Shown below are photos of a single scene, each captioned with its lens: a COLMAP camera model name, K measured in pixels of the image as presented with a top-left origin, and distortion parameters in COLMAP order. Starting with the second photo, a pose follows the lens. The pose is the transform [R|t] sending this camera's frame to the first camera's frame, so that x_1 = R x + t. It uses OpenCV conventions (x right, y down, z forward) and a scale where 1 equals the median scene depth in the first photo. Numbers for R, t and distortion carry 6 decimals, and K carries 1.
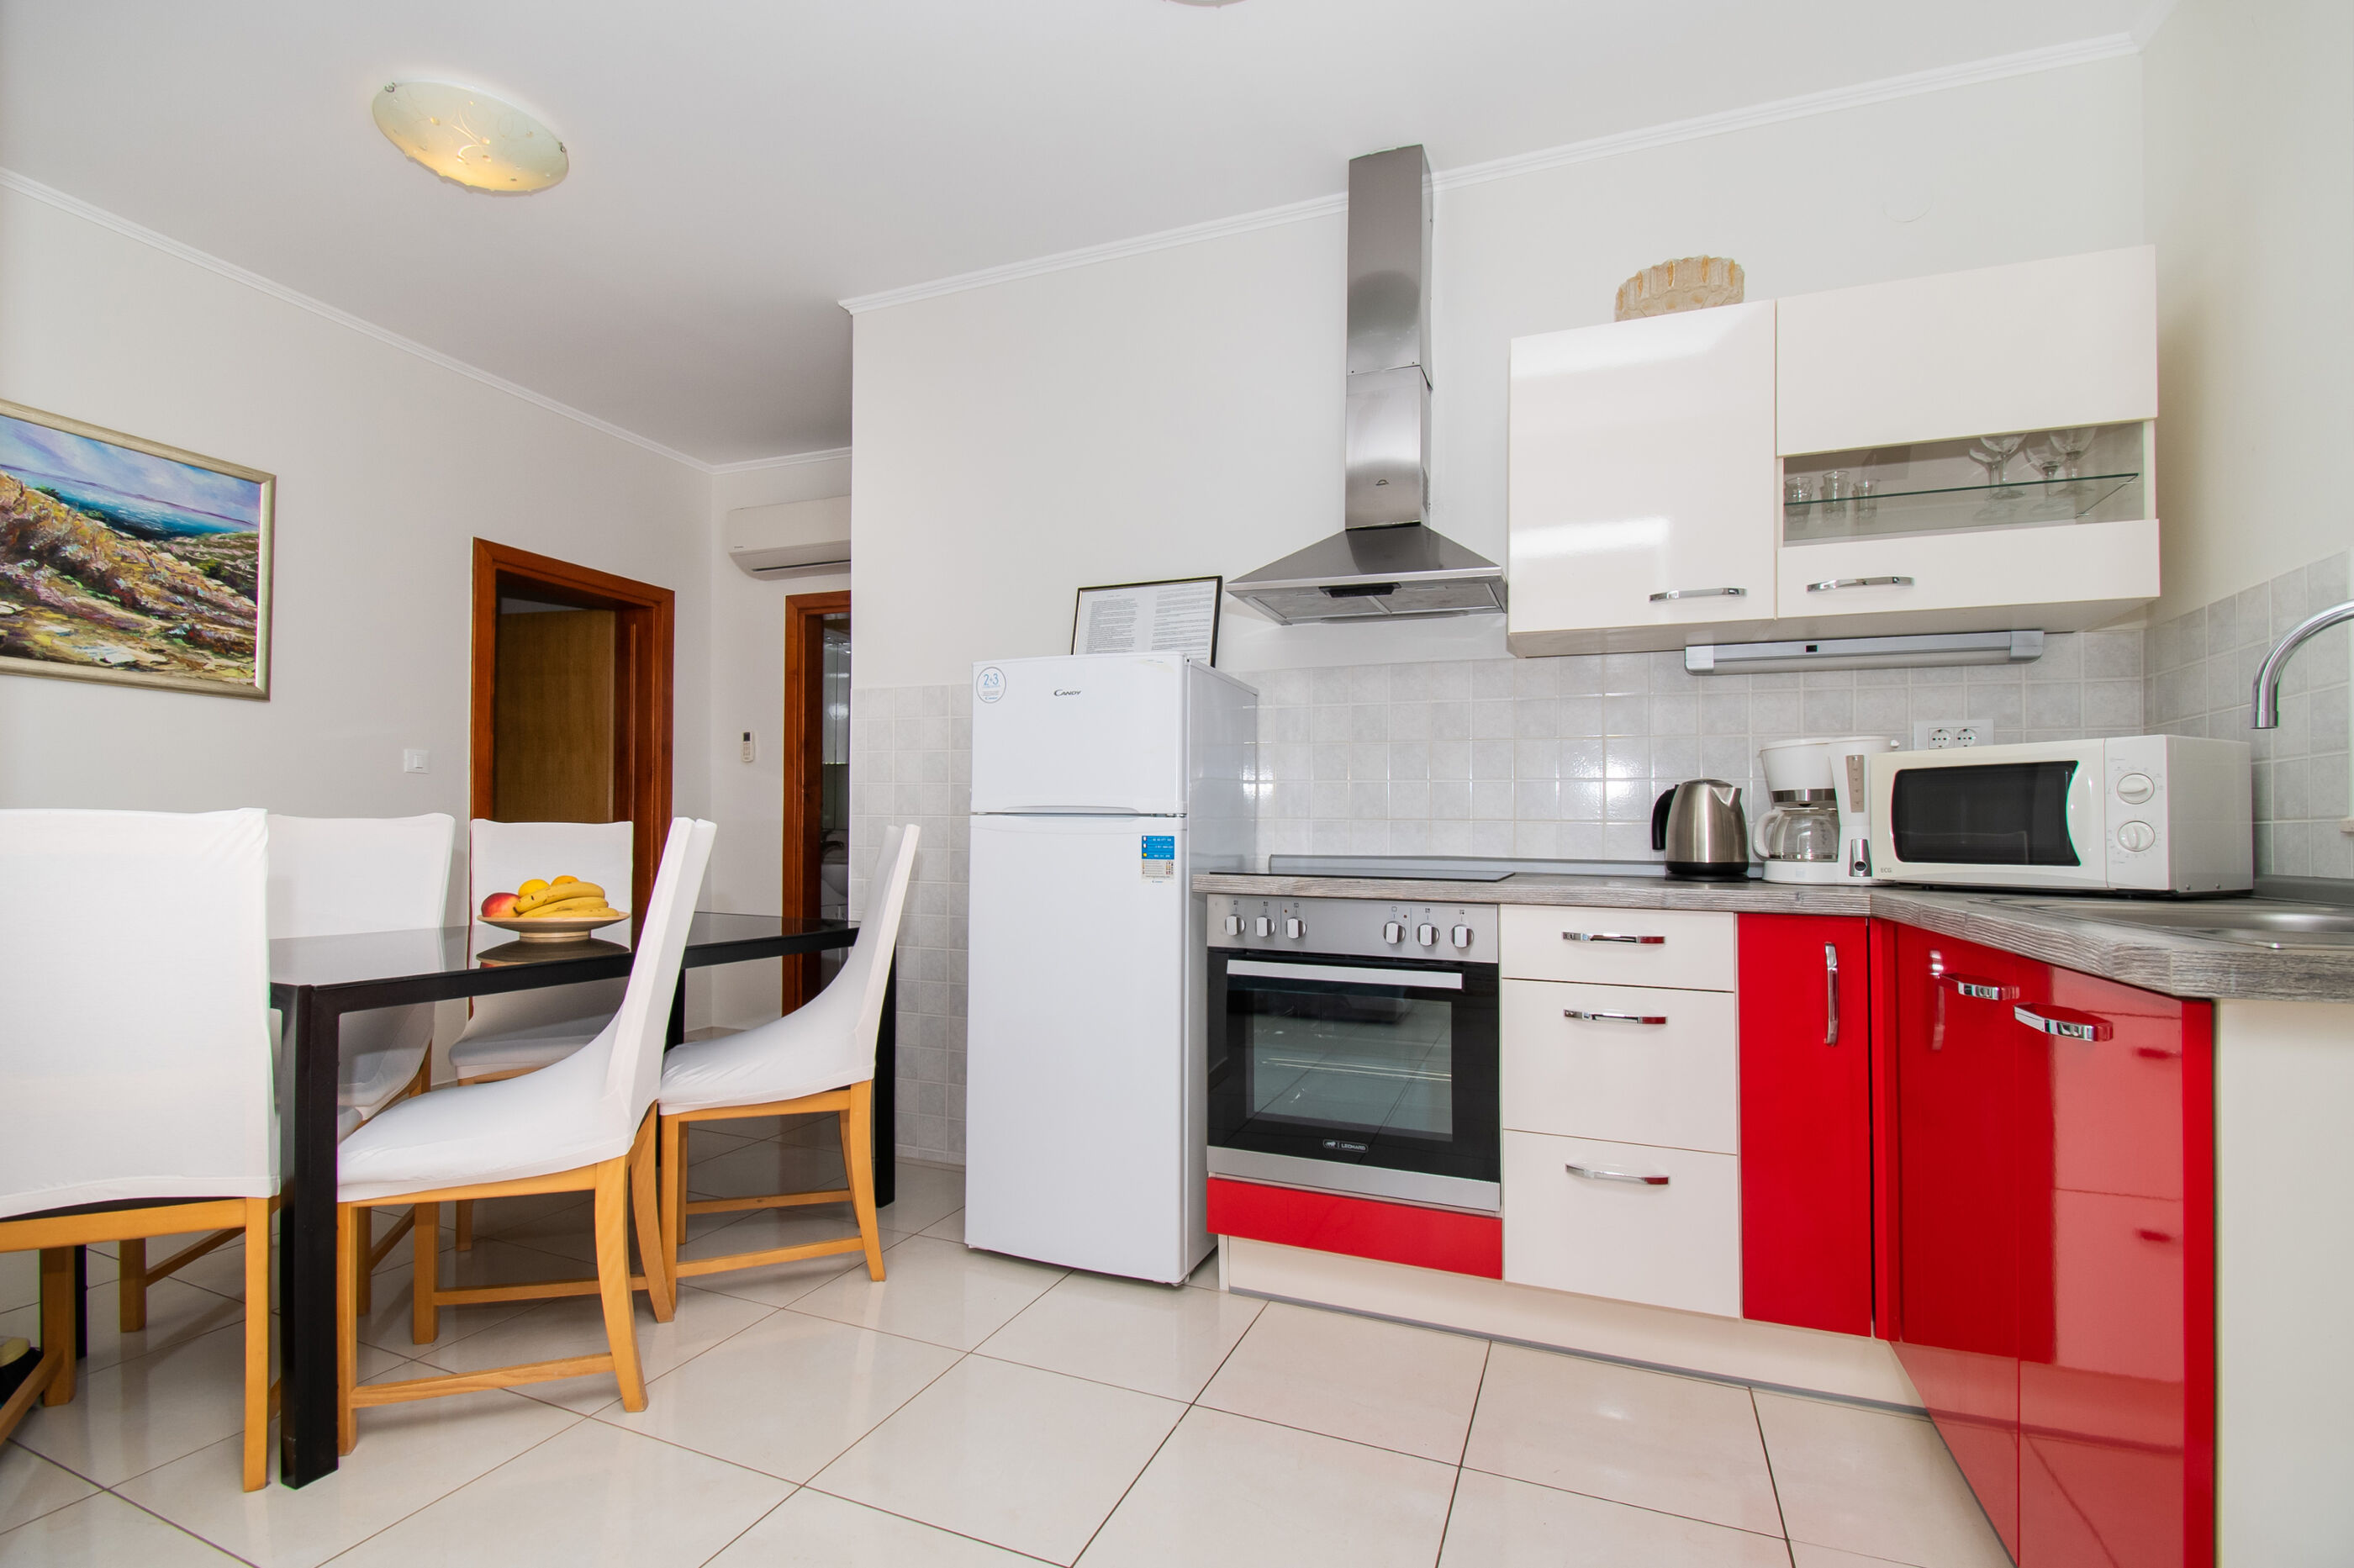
lens RADIAL K [[1056.2, 0, 1182.7], [0, 1056.2, 800.3], [0, 0, 1]] dist [-0.008016, -0.009371]
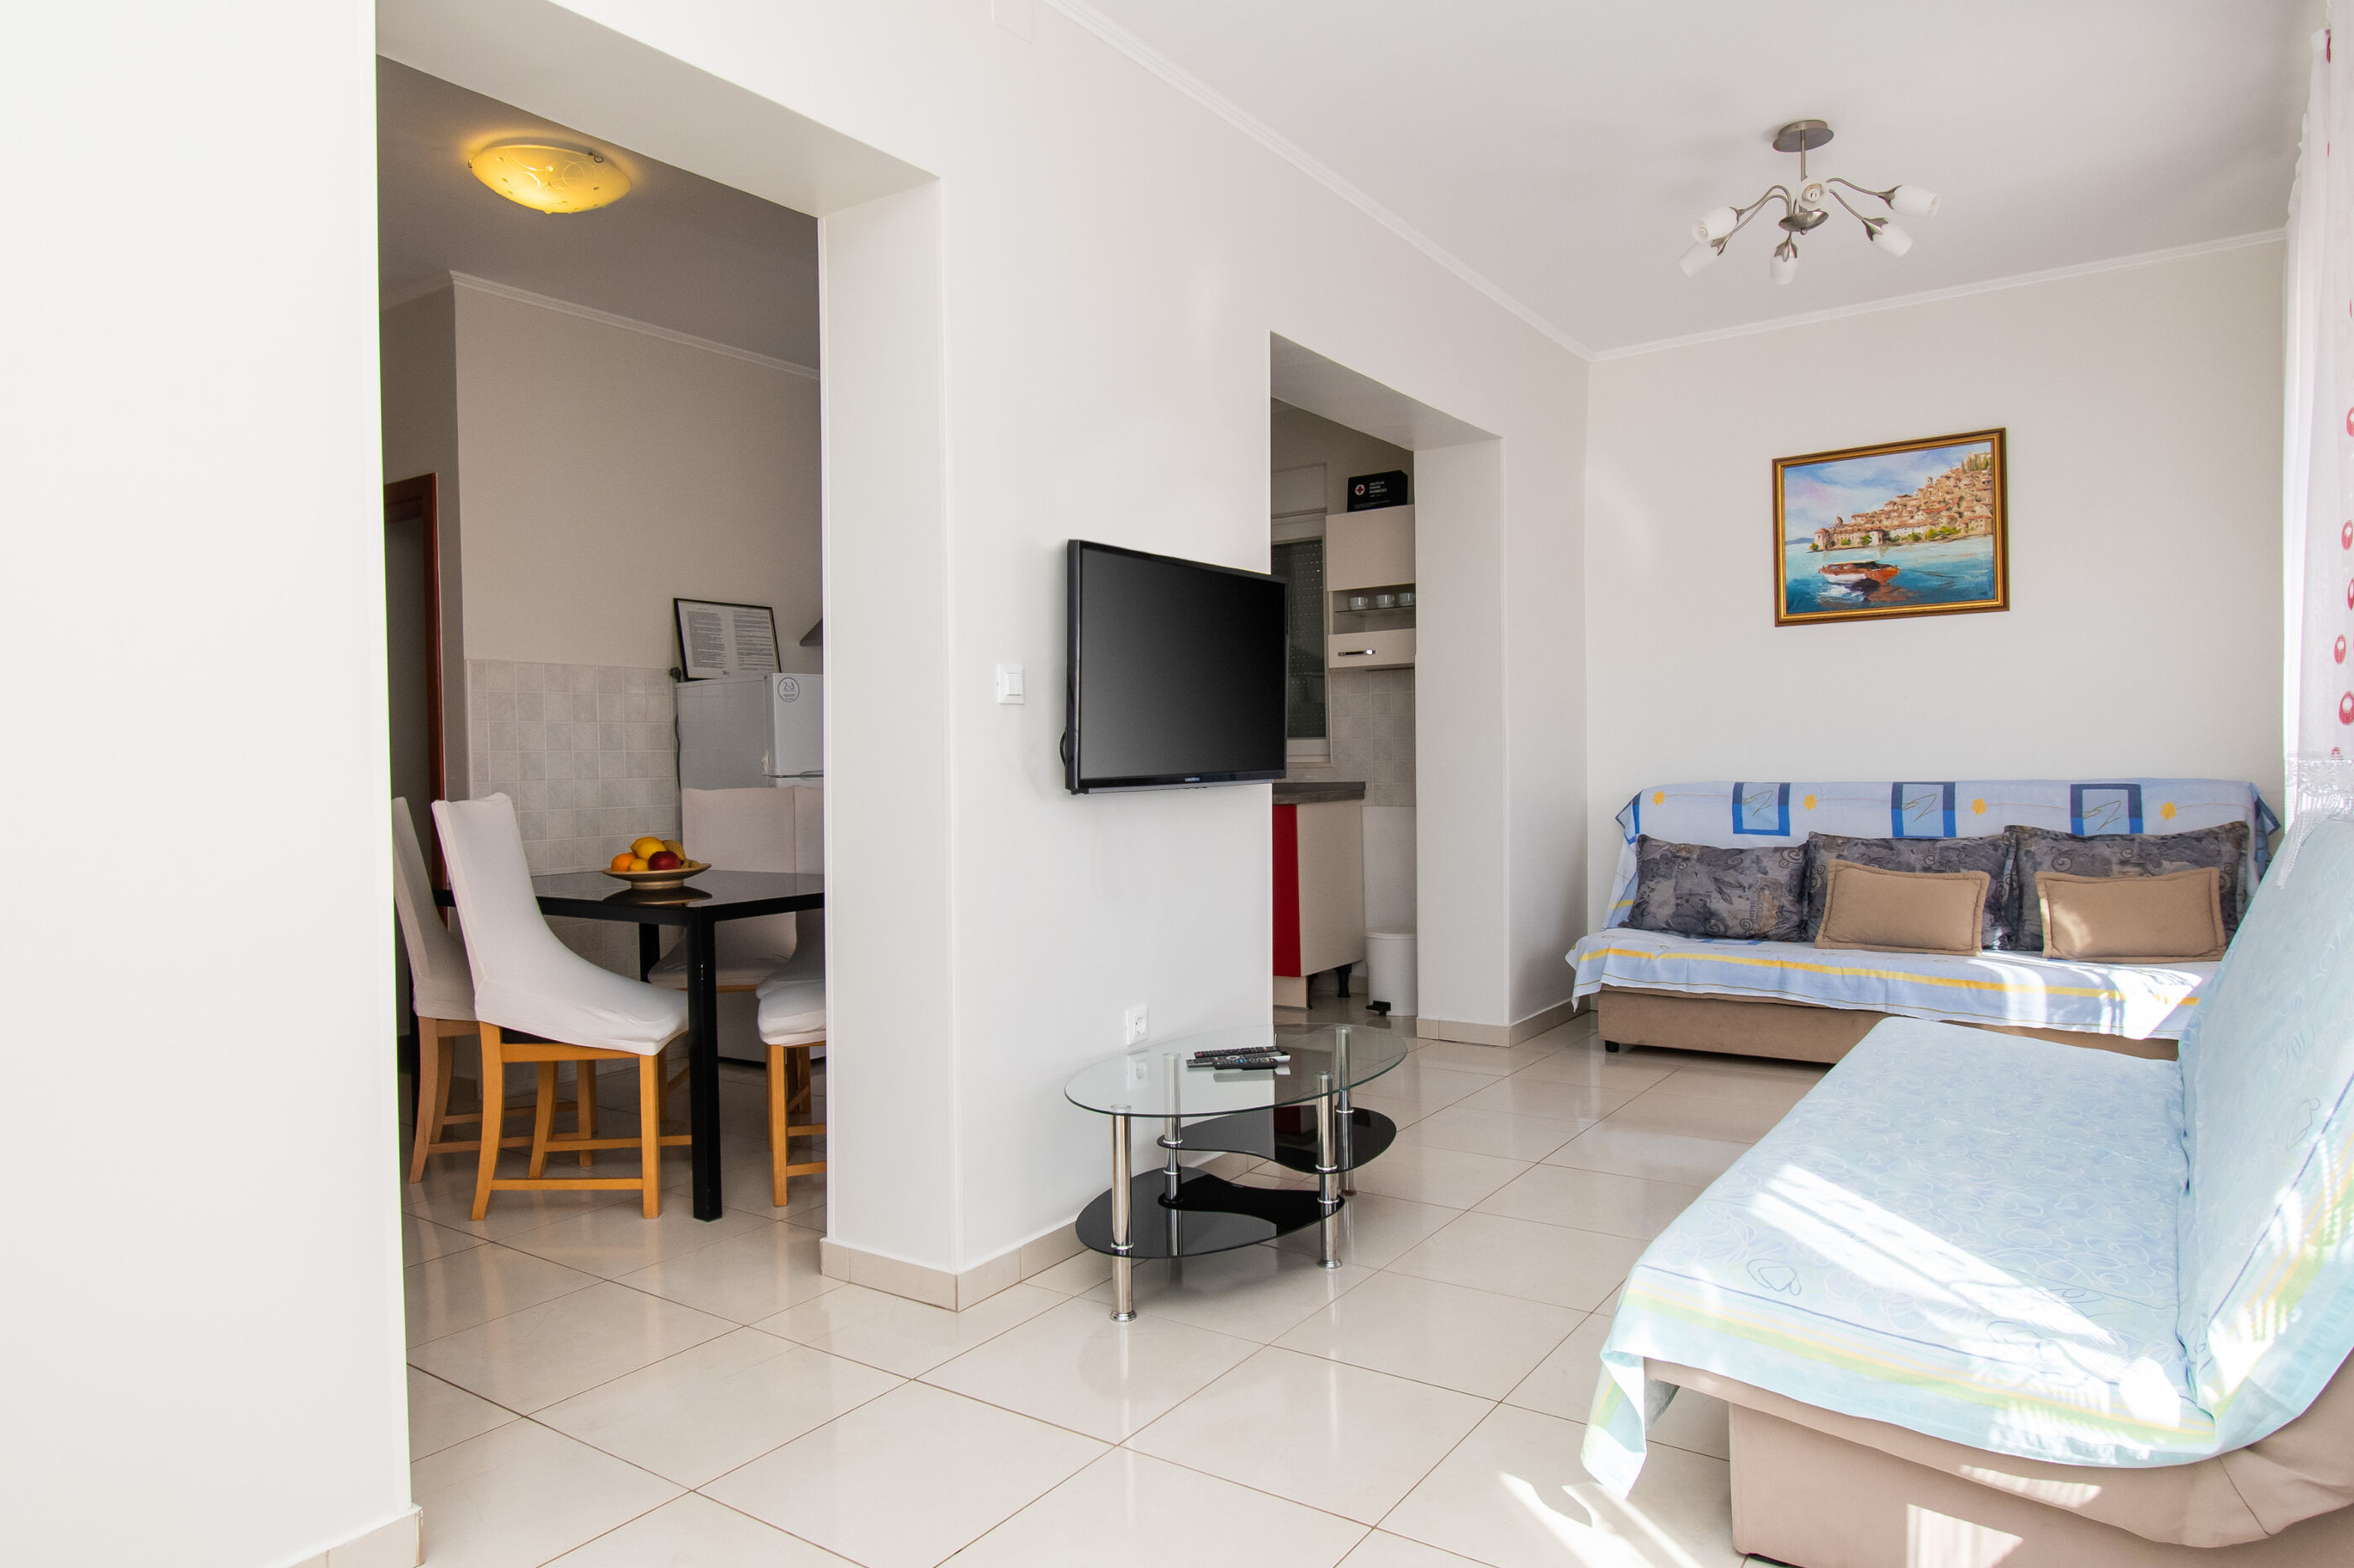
lens RADIAL K [[1430.4, 0, 1172.4], [0, 1430.4, 792.3], [0, 0, 1]] dist [0.008117, -0.002024]
pose [[0.218623, -0.041425, 0.974930, -2.279155], [-0.010414, 0.998943, 0.044781, -0.067673], [-0.975754, -0.019943, 0.217960, 0.033928]]
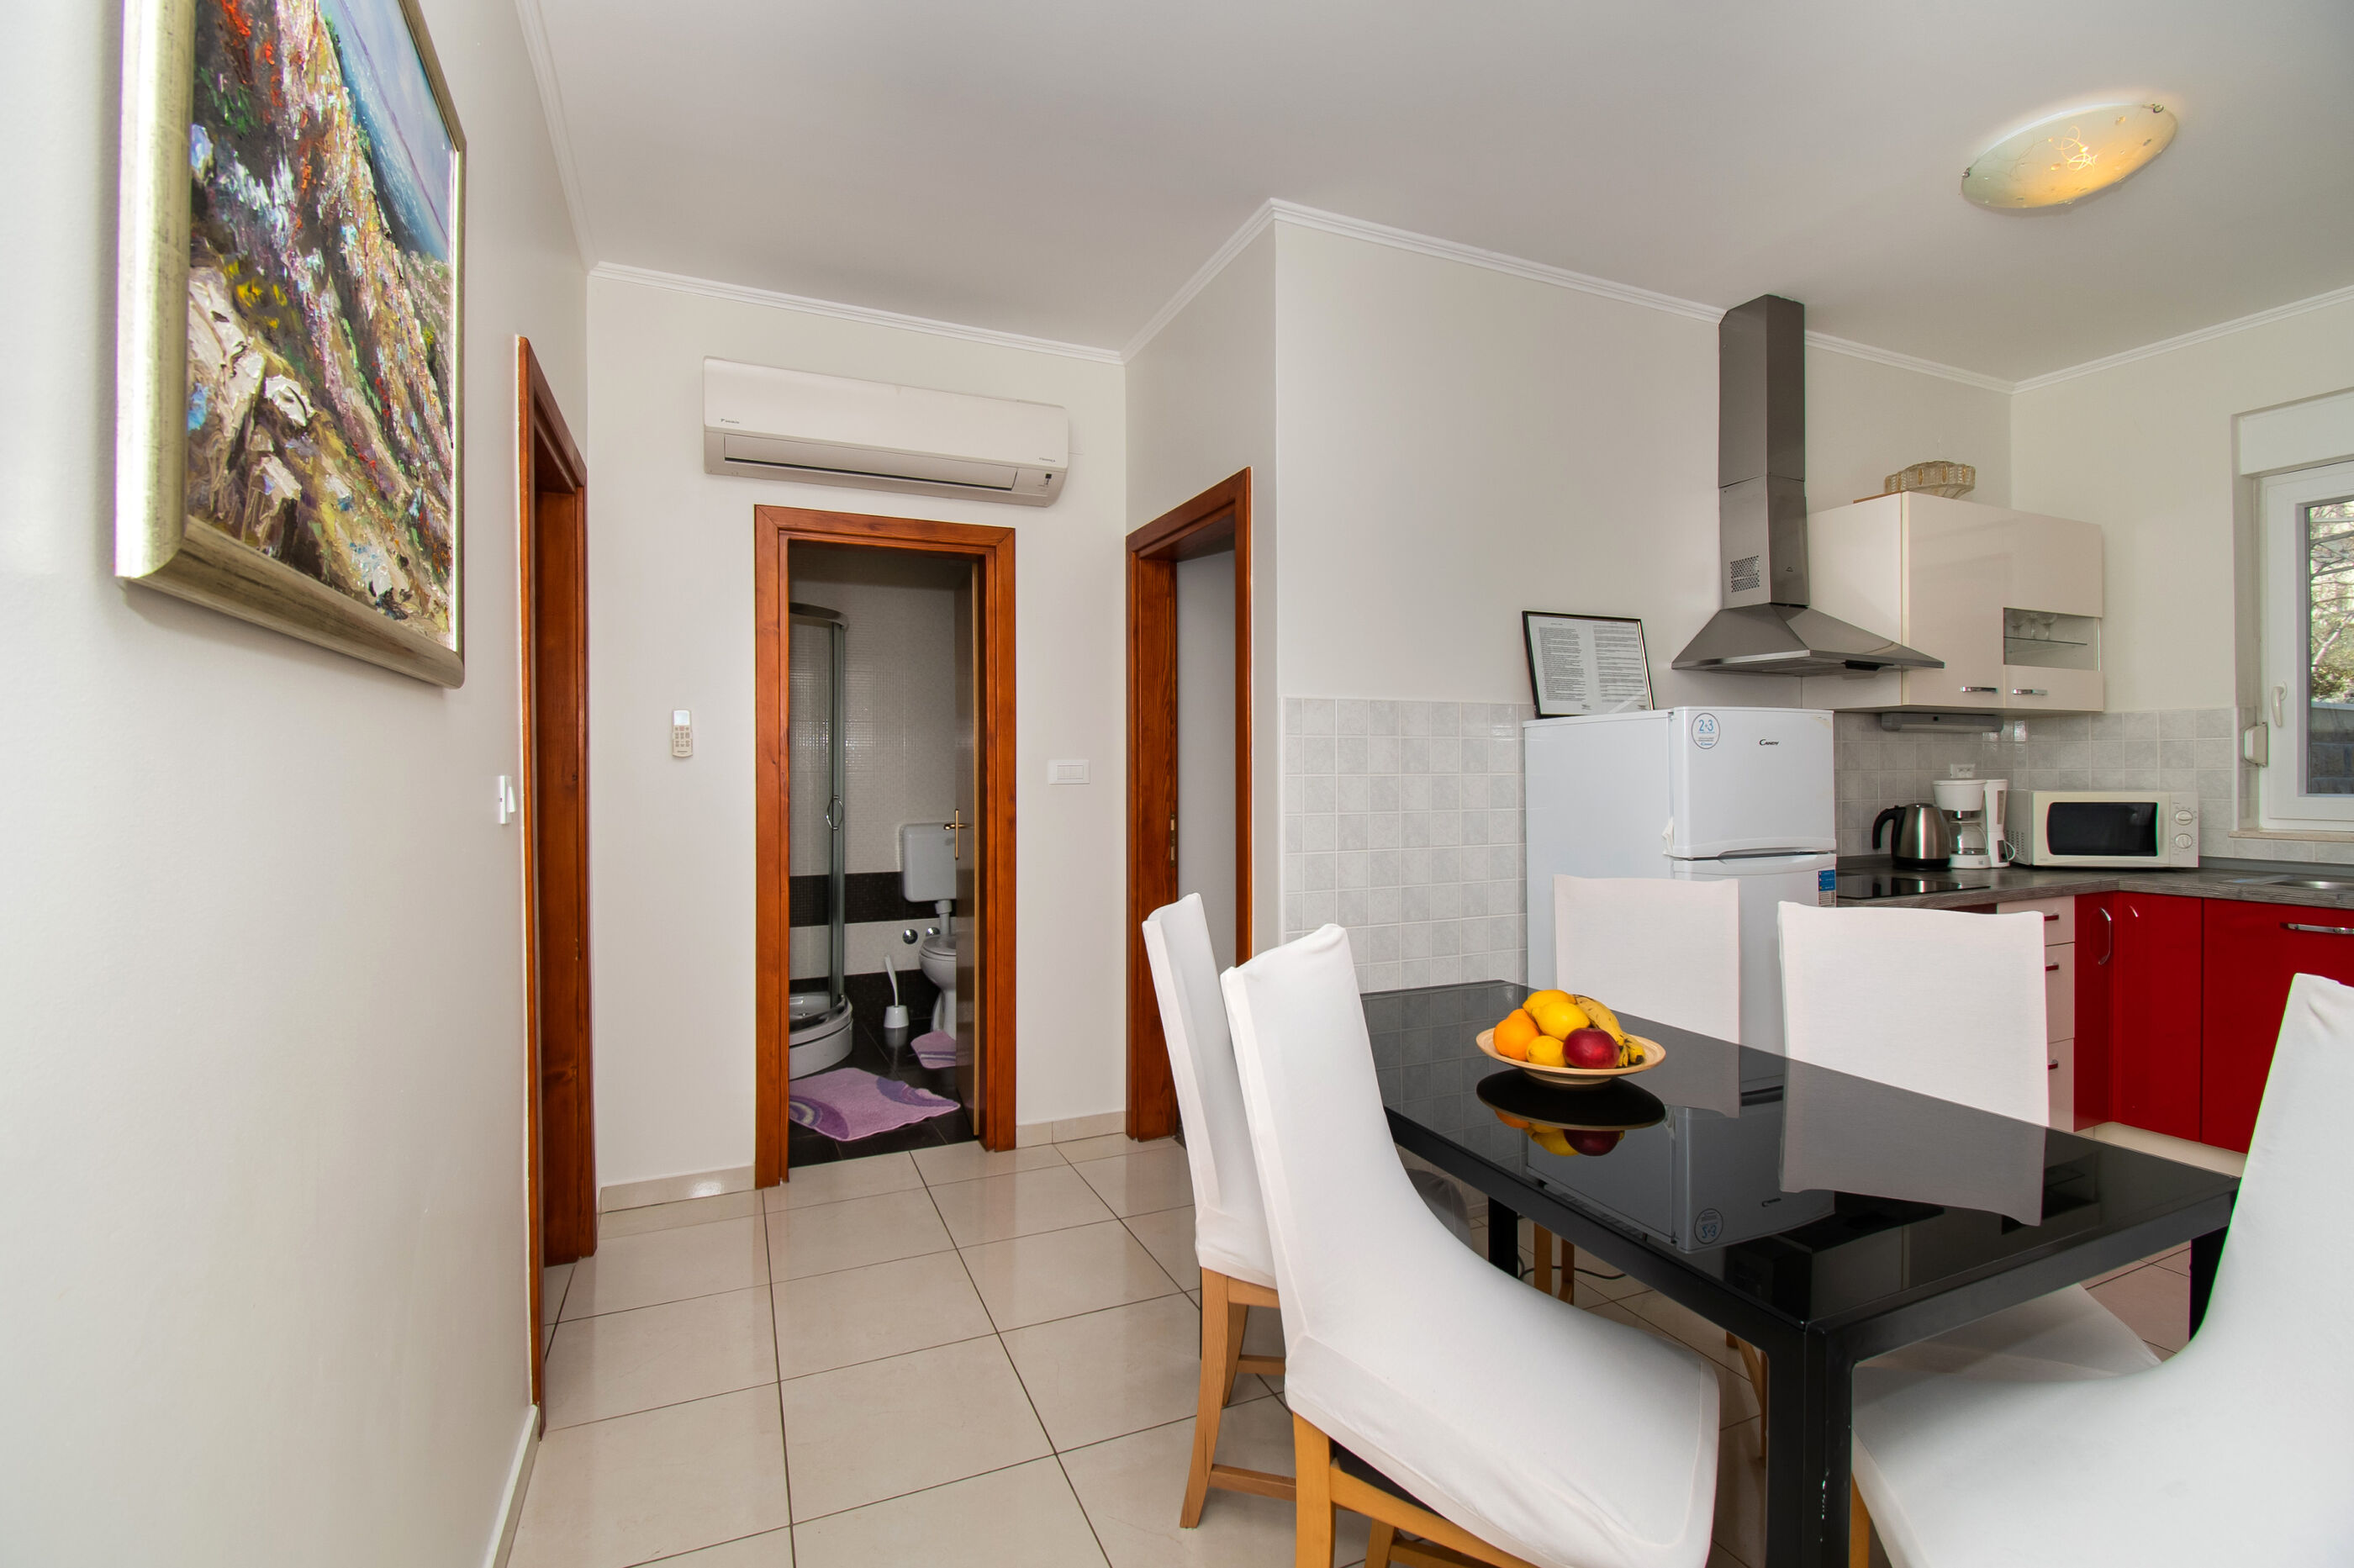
lens RADIAL K [[1056.2, 0, 1161.9], [0, 1056.2, 774.9], [0, 0, 1]] dist [-0.008016, -0.009371]
pose [[0.705294, -0.019461, 0.708648, -1.418388], [-0.010330, 0.999235, 0.037722, -0.111269], [-0.708840, -0.033925, 0.704553, 0.733841]]
